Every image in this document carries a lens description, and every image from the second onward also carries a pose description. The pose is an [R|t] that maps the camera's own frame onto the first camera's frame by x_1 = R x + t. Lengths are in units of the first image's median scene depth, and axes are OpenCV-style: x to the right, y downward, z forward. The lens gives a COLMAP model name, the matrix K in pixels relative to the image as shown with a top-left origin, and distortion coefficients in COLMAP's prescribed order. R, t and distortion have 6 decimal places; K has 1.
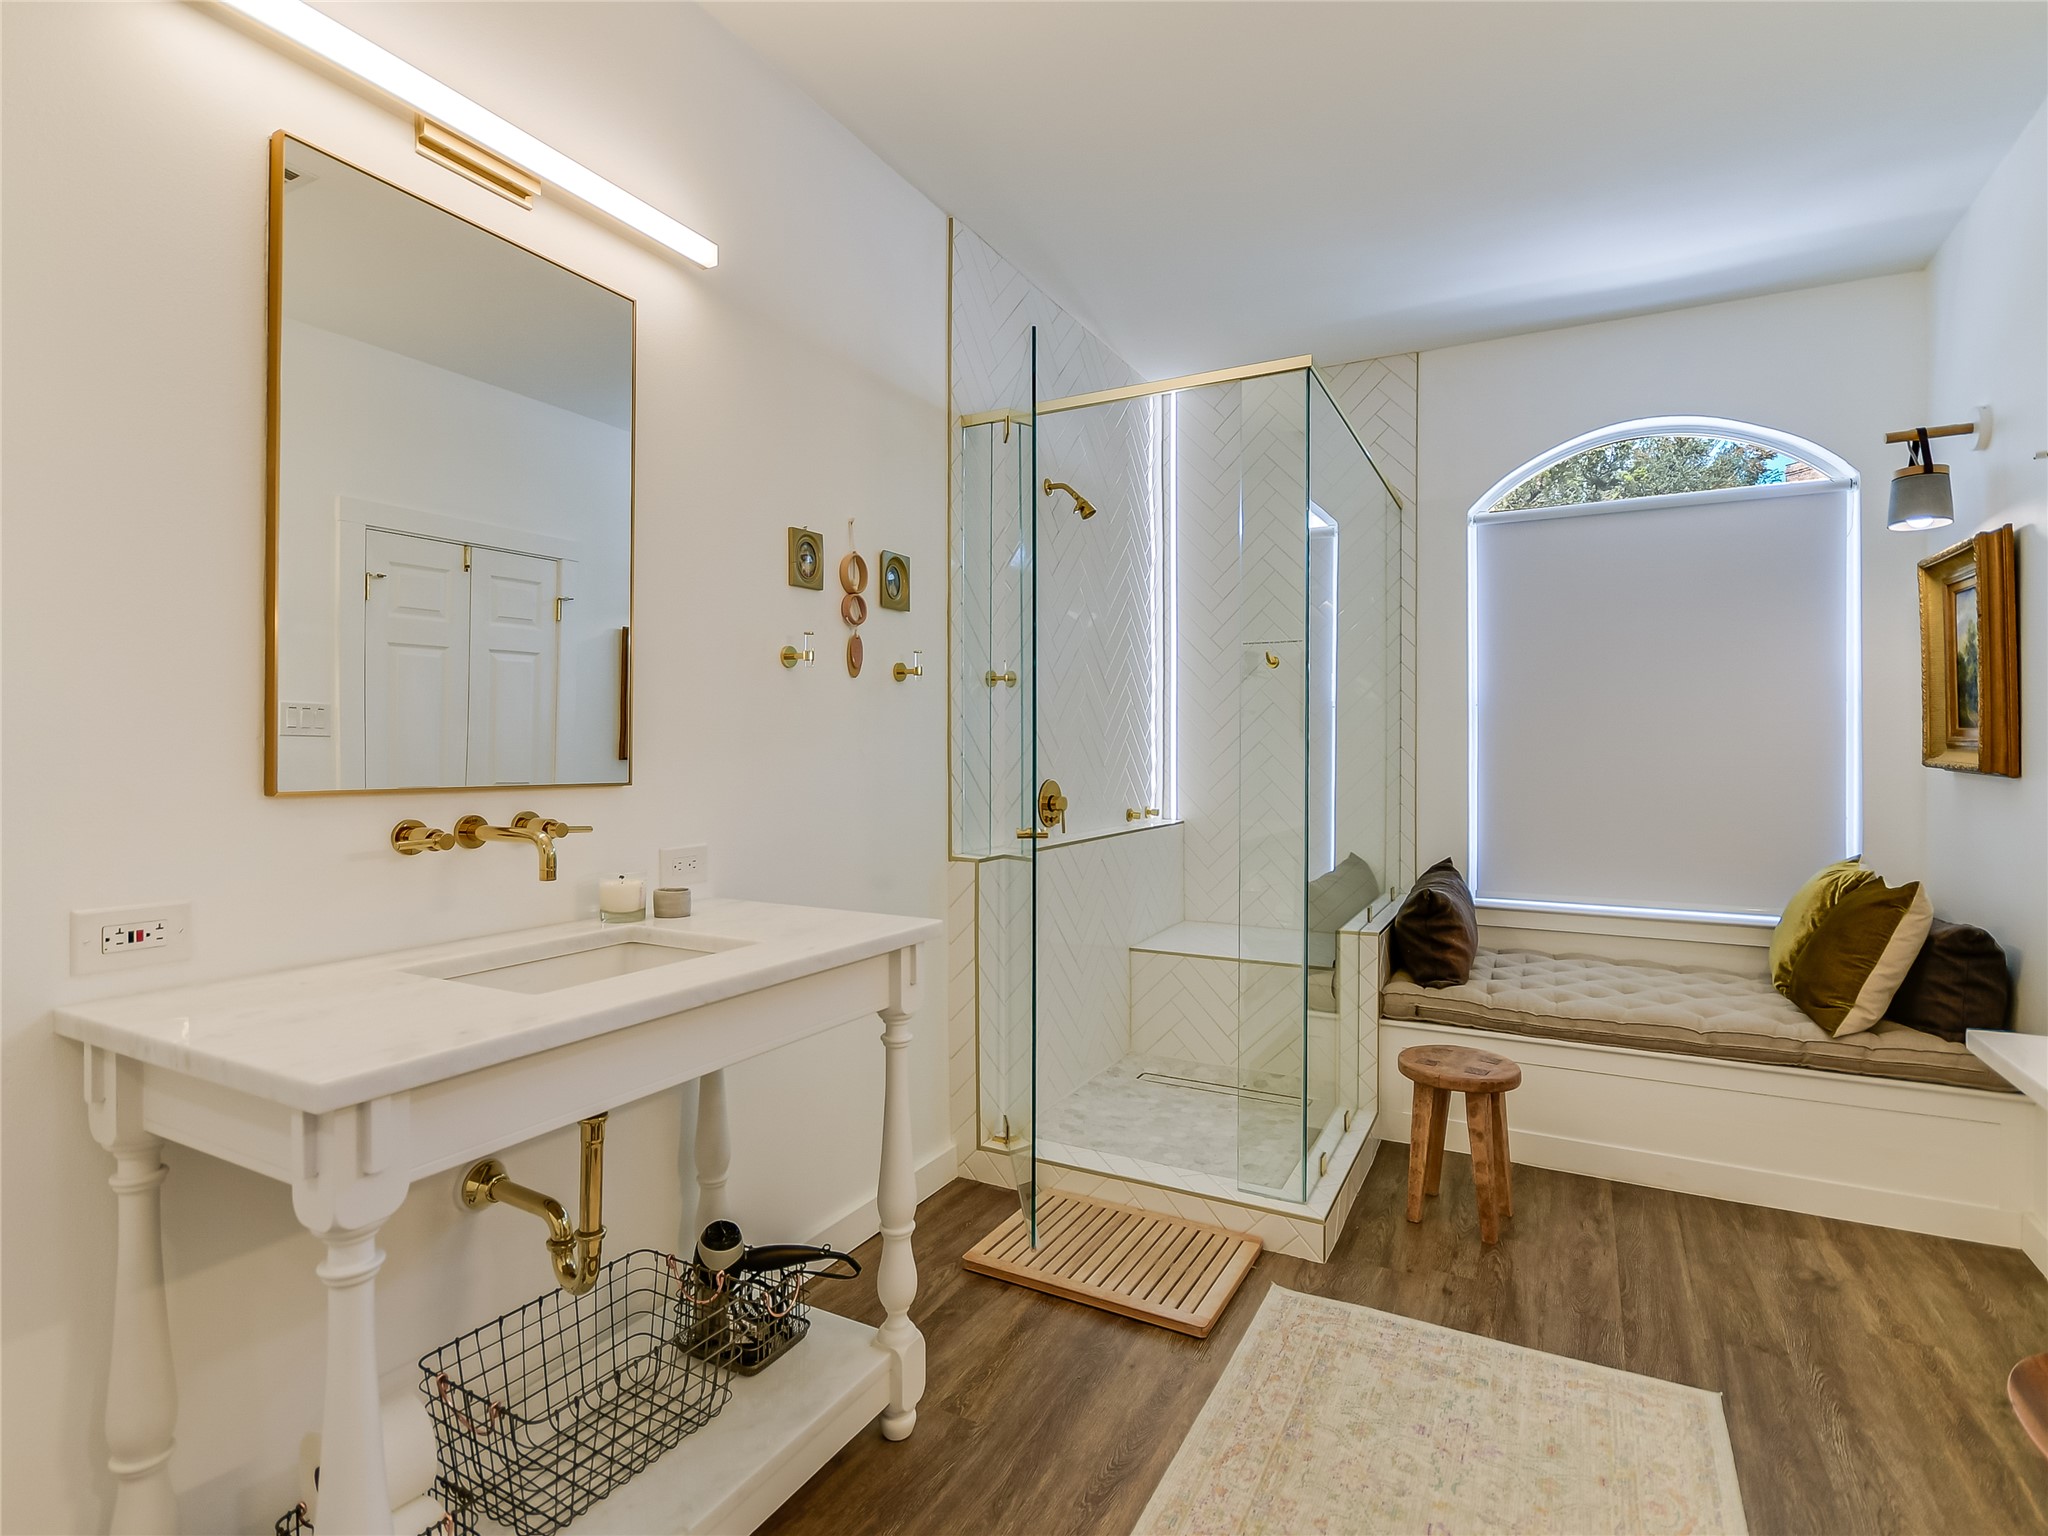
lens RADIAL K [[1016.9, 0, 1030.0], [0, 1016.9, 739.0], [0, 0, 1]] dist [-0.001711, -0.007746]
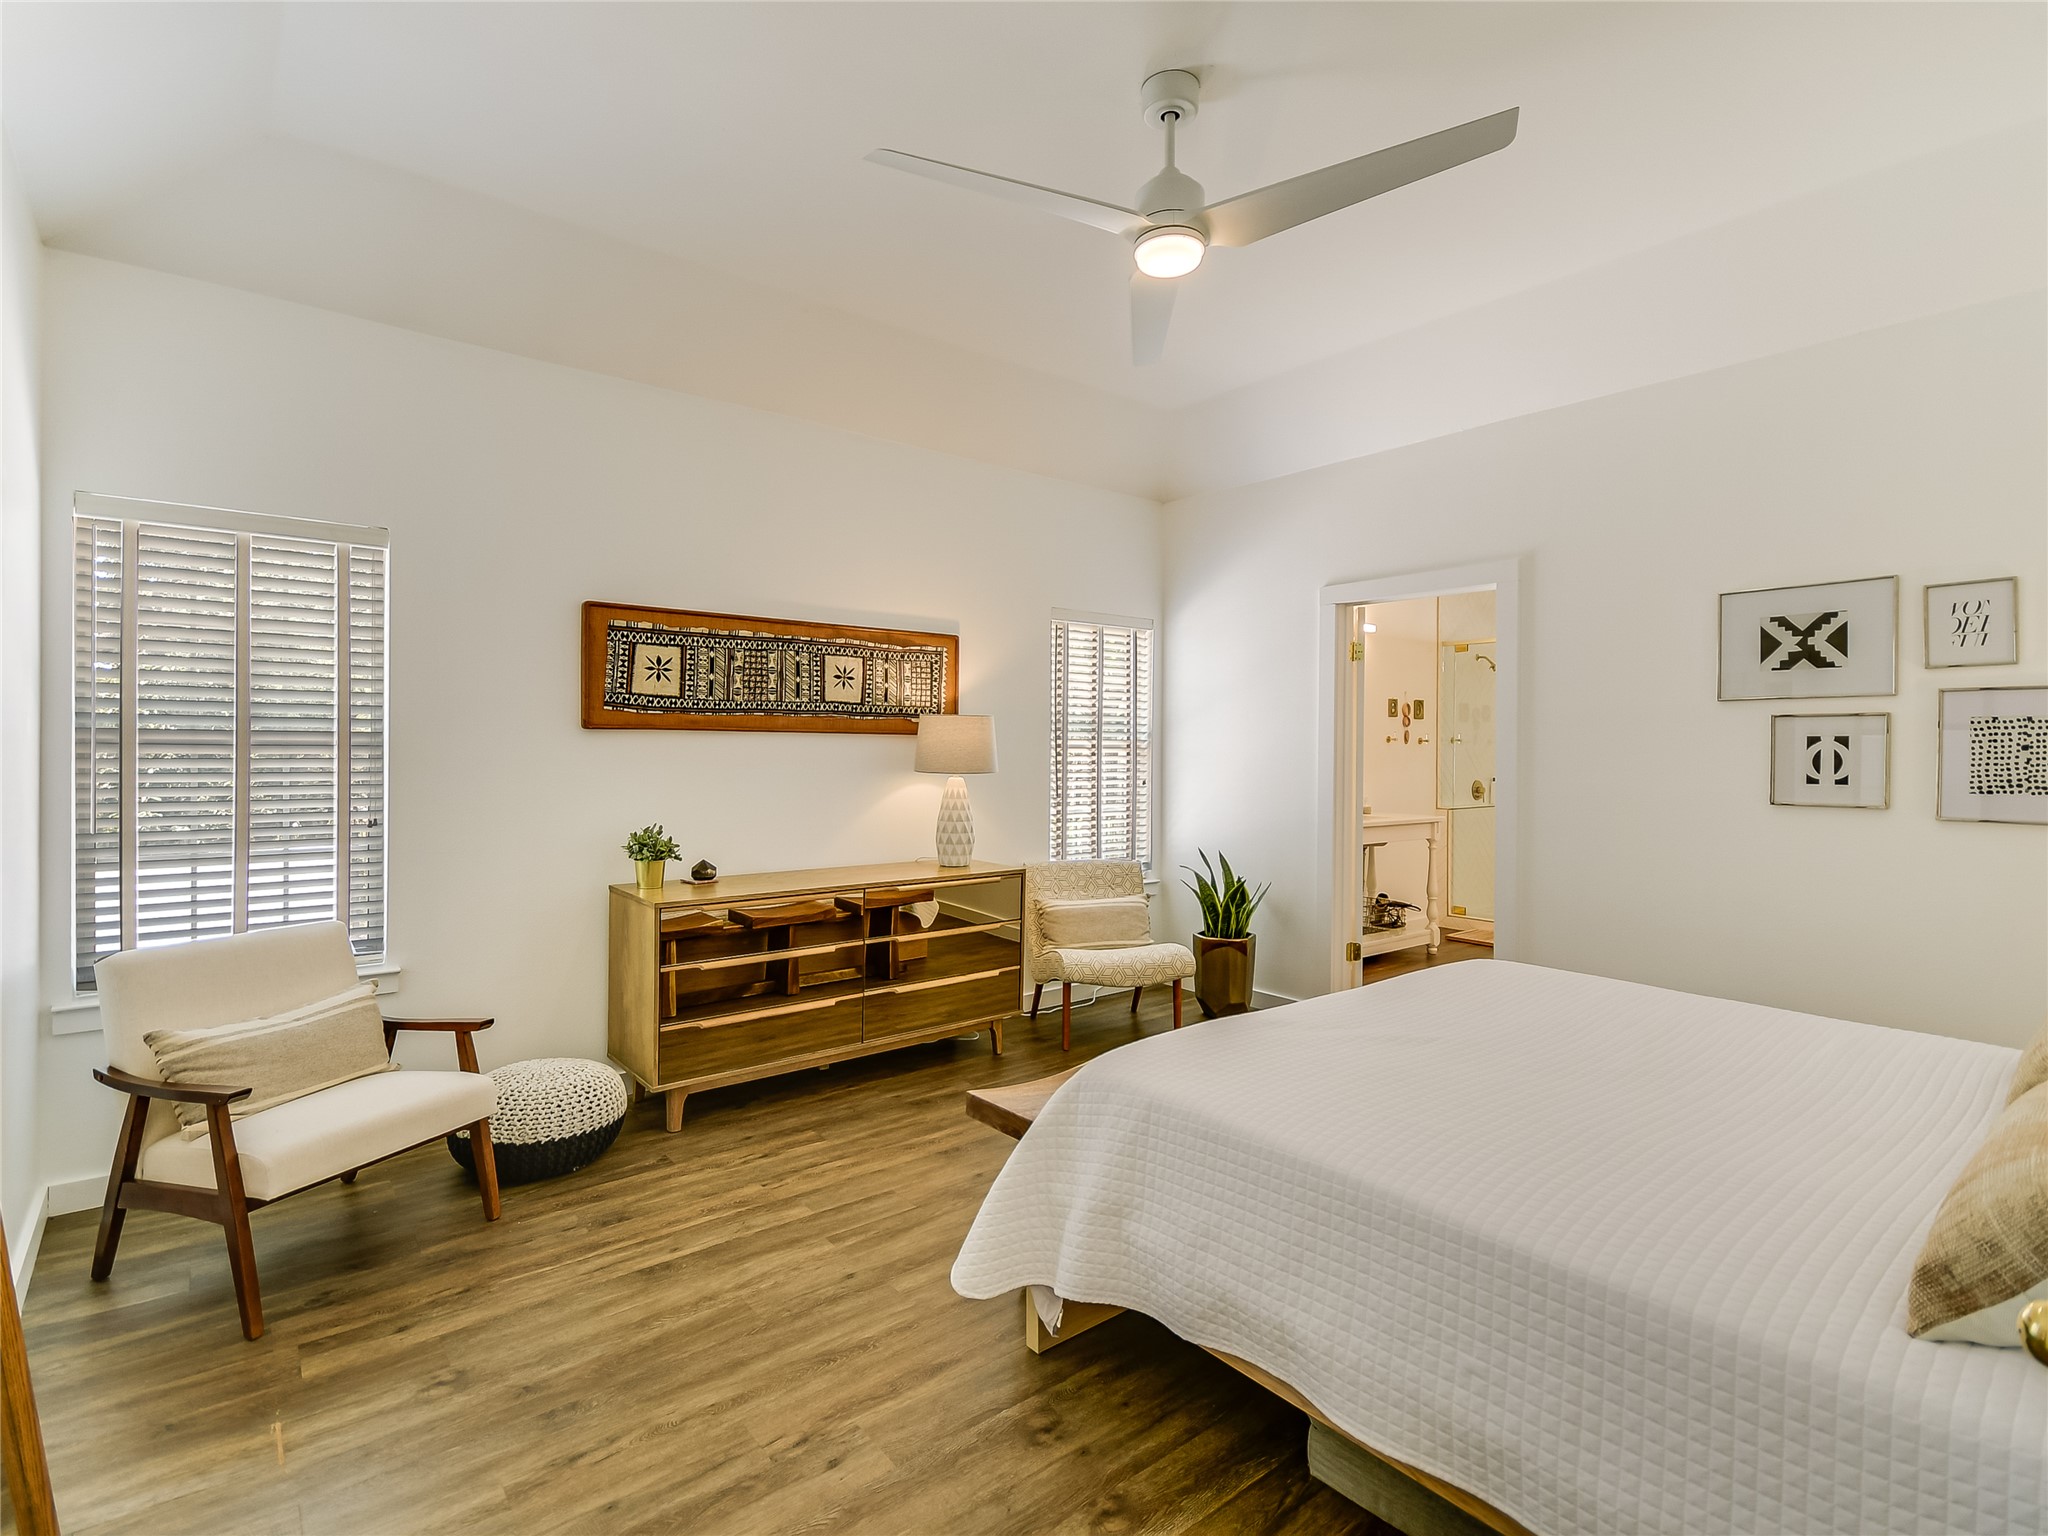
lens RADIAL K [[999.9, 0, 1006.9], [0, 999.9, 757.4], [0, 0, 1]] dist [0.010894, -0.000259]
pose [[0.910193, 0.001929, -0.414180, -0.022203], [0.002554, 0.999944, 0.010271, -0.056078], [0.414177, -0.010406, 0.910137, -2.219053]]
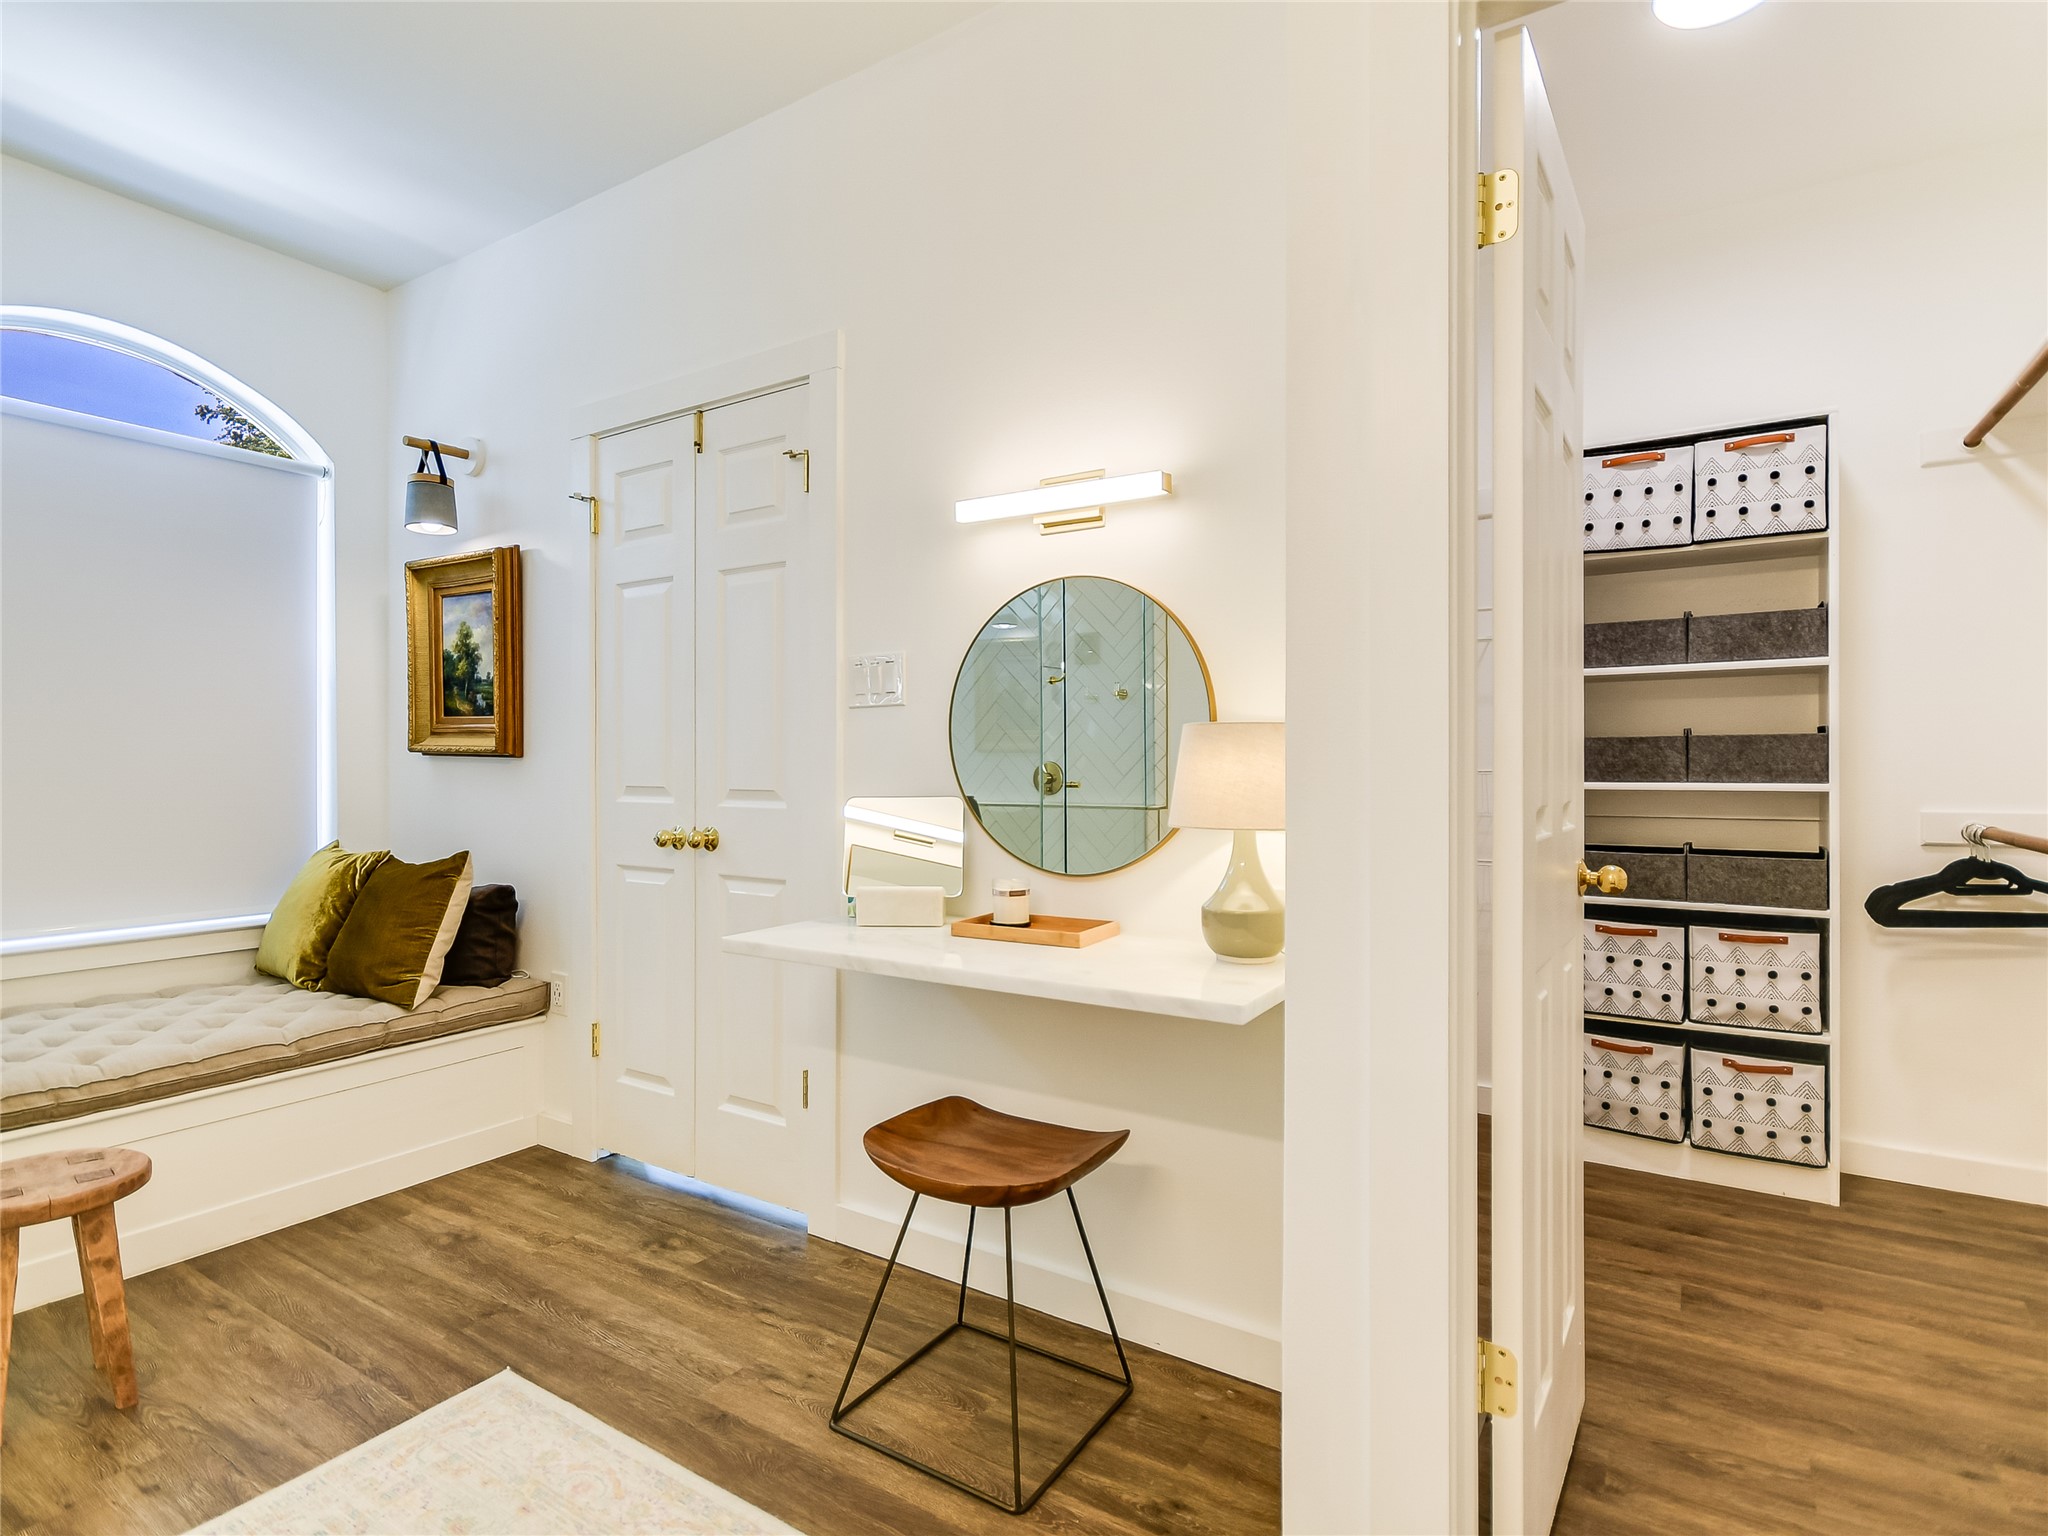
lens RADIAL K [[1028.5, 0, 1025.9], [0, 1028.5, 759.6], [0, 0, 1]] dist [0.002117, -0.001063]
pose [[0.094000, -0.000362, 0.995572, -0.192996], [-0.010715, 0.999942, 0.001376, 0.033379], [-0.995515, -0.010796, 0.093990, 0.290790]]
